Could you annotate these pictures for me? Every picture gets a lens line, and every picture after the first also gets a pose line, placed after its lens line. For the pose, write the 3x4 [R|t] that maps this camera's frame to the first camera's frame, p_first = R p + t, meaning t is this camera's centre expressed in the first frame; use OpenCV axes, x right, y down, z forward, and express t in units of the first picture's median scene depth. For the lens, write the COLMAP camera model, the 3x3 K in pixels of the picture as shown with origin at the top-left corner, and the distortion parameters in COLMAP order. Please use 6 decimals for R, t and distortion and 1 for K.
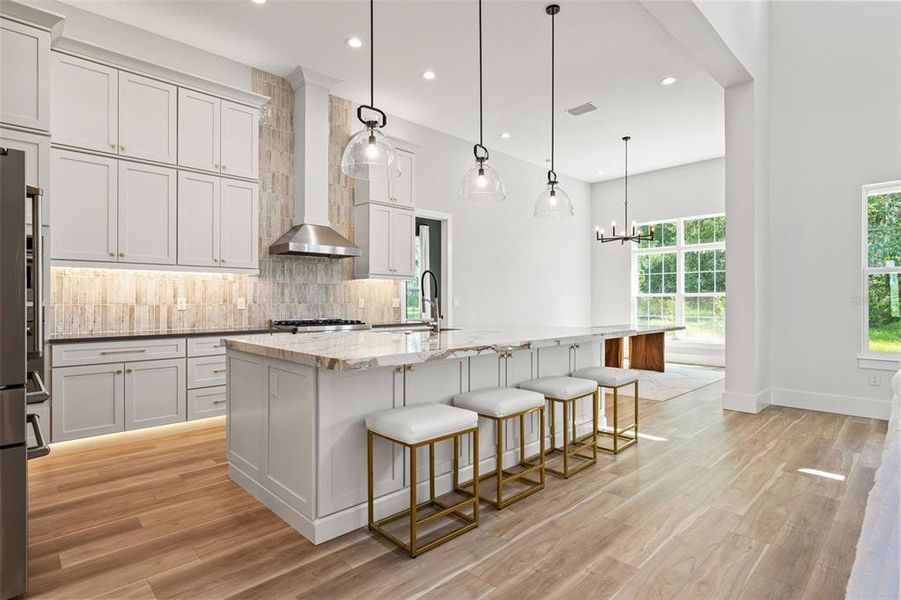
lens RADIAL K [[456.1, 0, 447.7], [0, 456.1, 302.2], [0, 0, 1]] dist [-0.007659, 0.002470]
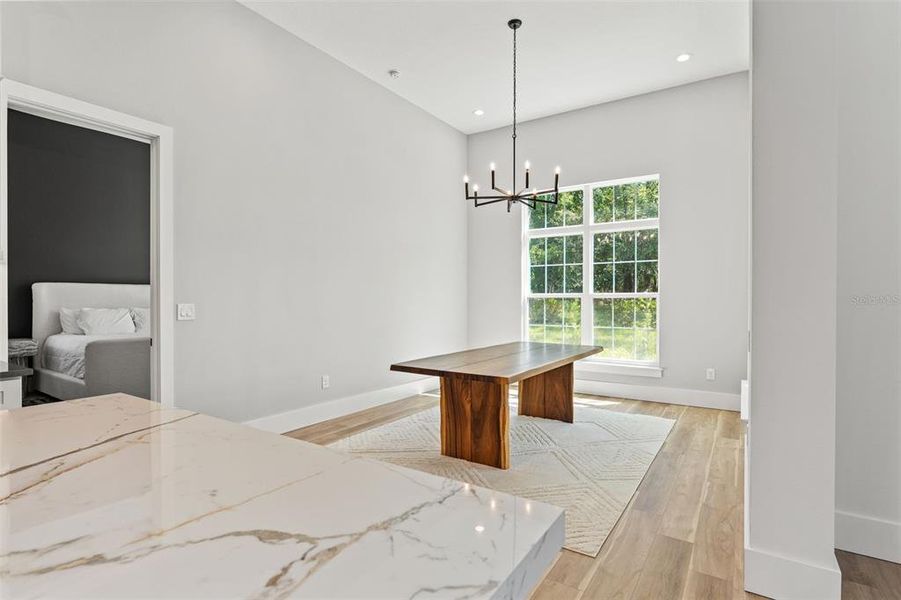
lens RADIAL K [[456.1, 0, 442.2], [0, 456.1, 304.8], [0, 0, 1]] dist [-0.007659, 0.002470]
pose [[0.977005, -0.002016, 0.213209, 0.229859], [-0.000183, 0.999947, 0.010295, -0.014467], [-0.213218, -0.010097, 0.976952, 0.583300]]
